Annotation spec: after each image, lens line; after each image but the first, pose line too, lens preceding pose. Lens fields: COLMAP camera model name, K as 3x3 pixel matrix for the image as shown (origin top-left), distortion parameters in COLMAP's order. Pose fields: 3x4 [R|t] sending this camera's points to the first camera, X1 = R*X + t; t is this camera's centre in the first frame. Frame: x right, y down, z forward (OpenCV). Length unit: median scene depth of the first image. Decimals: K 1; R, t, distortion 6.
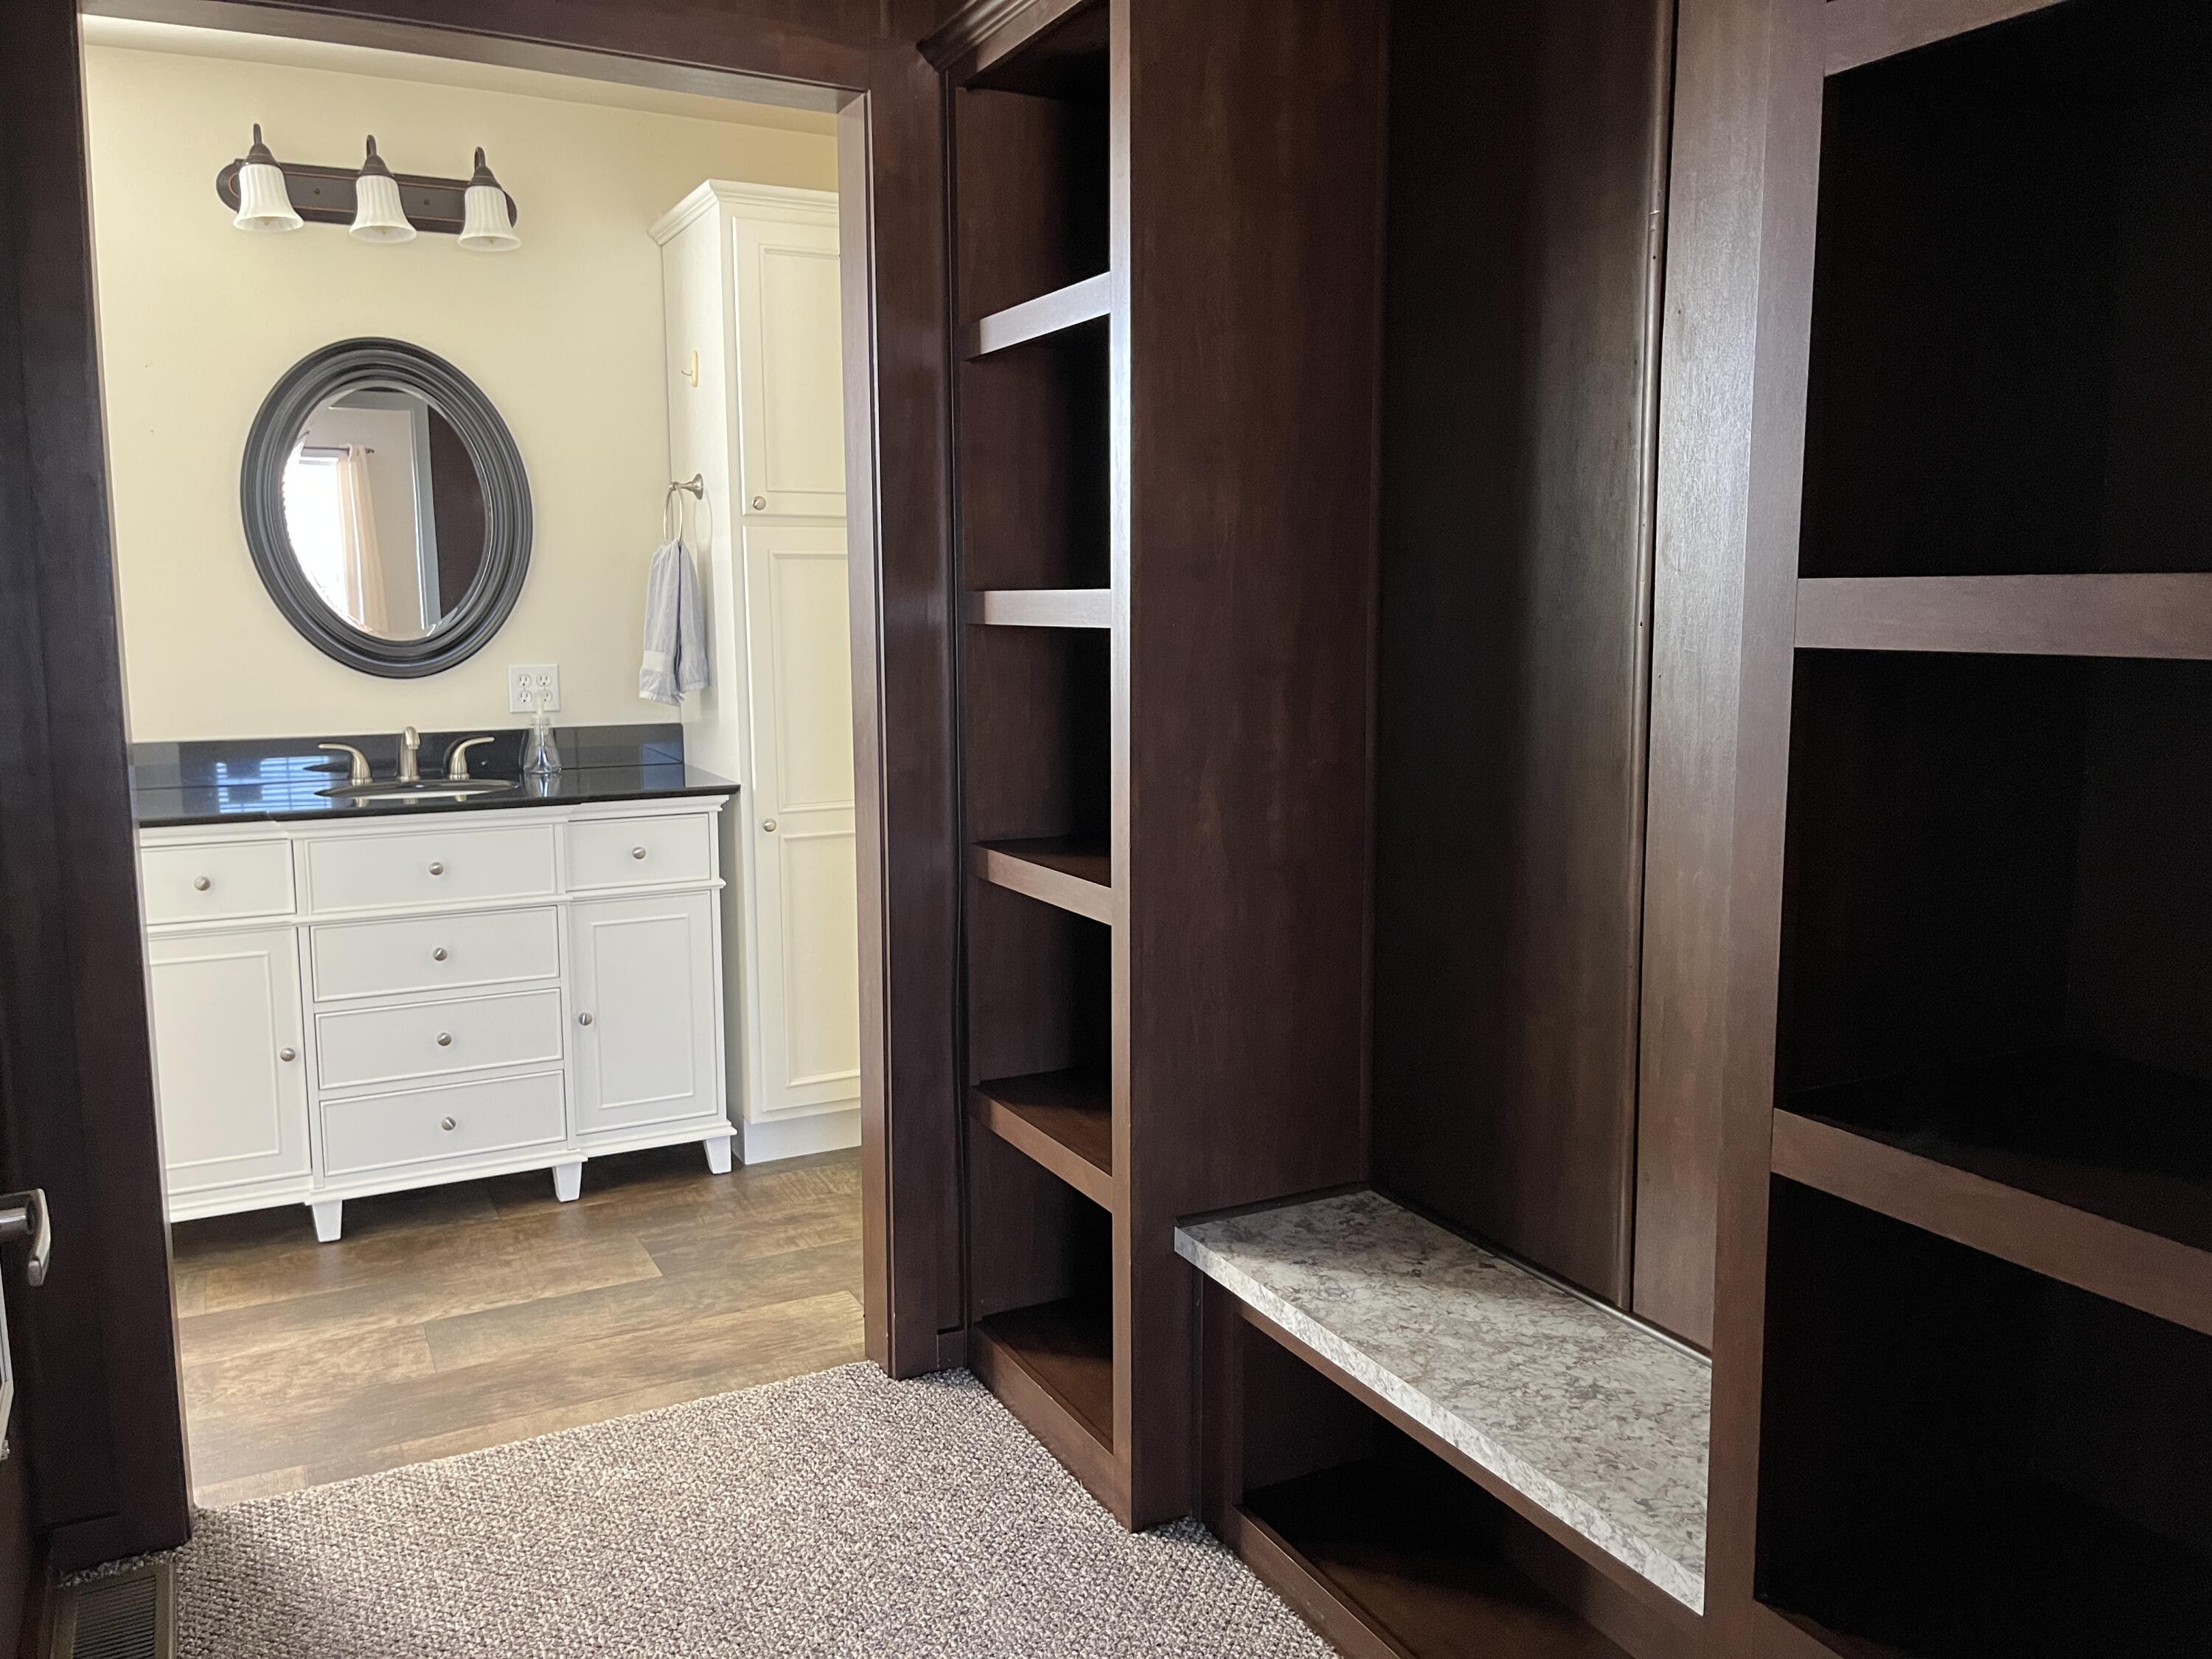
lens RADIAL K [[1686.4, 0, 1106.9], [0, 1686.4, 824.9], [0, 0, 1]] dist [0.101946, -0.131082]
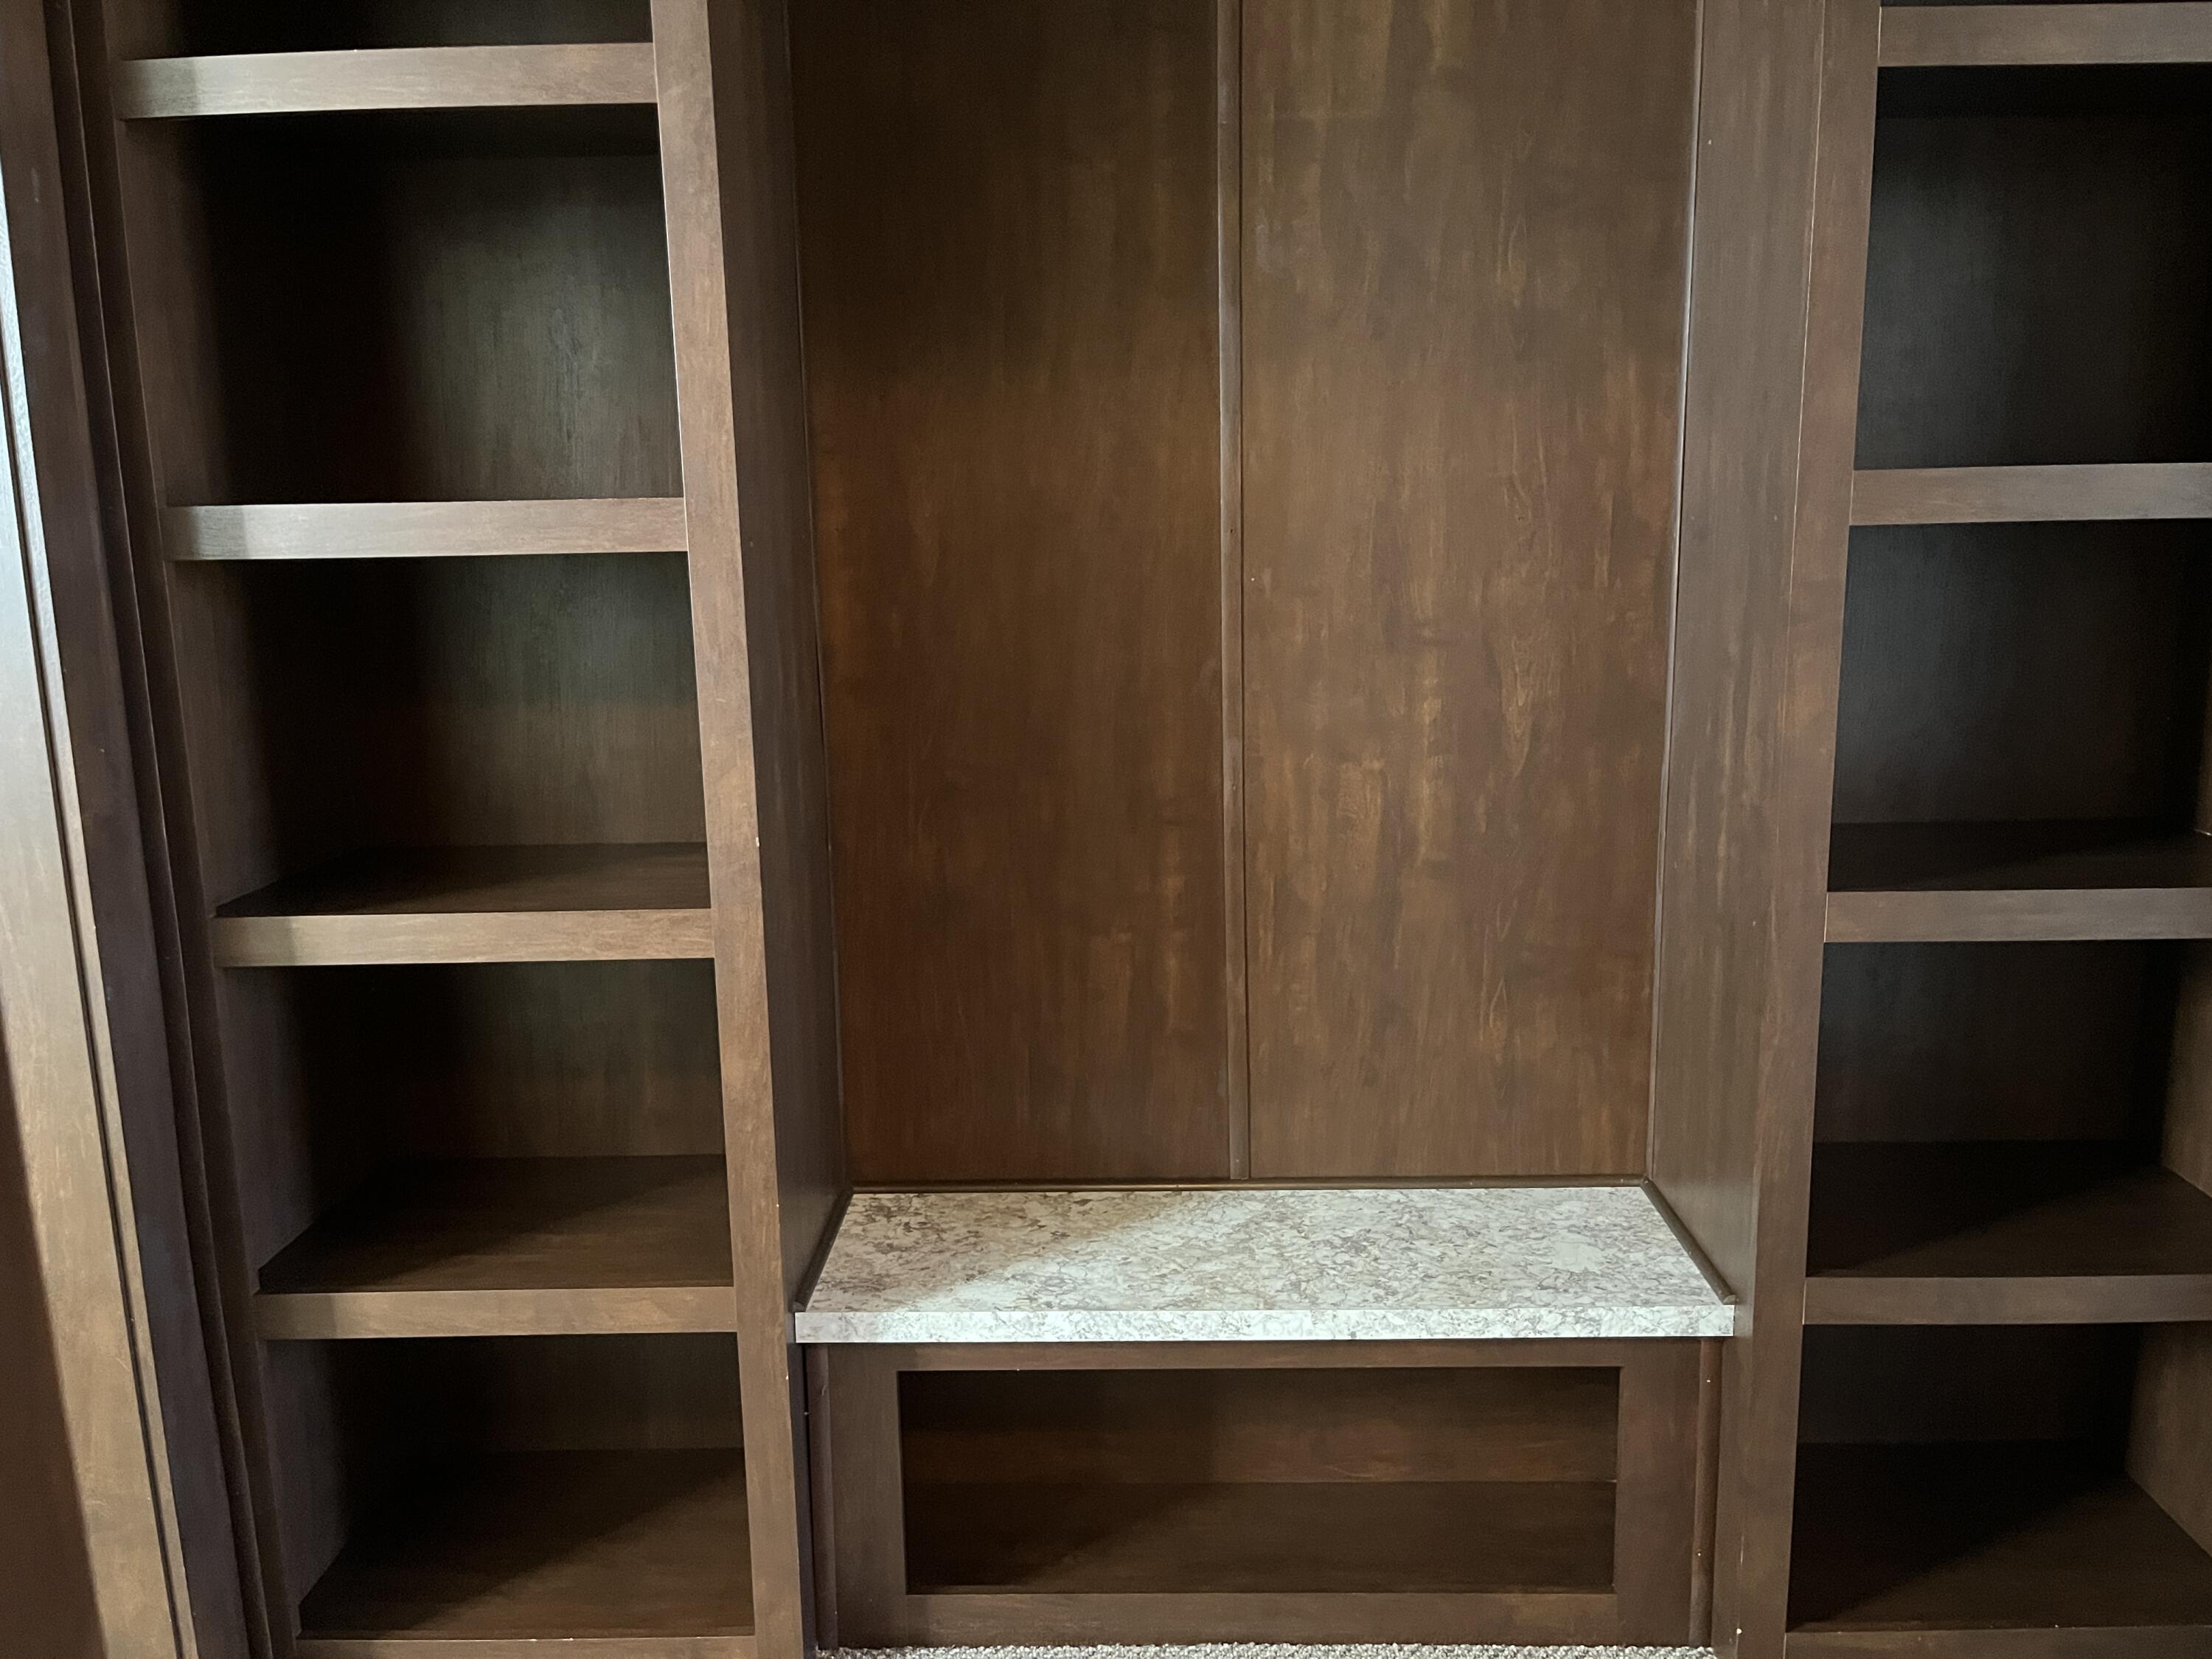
lens RADIAL K [[1689.4, 0, 1108.5], [0, 1689.4, 836.0], [0, 0, 1]] dist [0.048507, -0.083497]
pose [[0.479575, -0.168021, 0.861265, -0.631134], [0.134861, 0.983949, 0.116861, -0.063699], [-0.867076, 0.060107, 0.494537, 0.556867]]
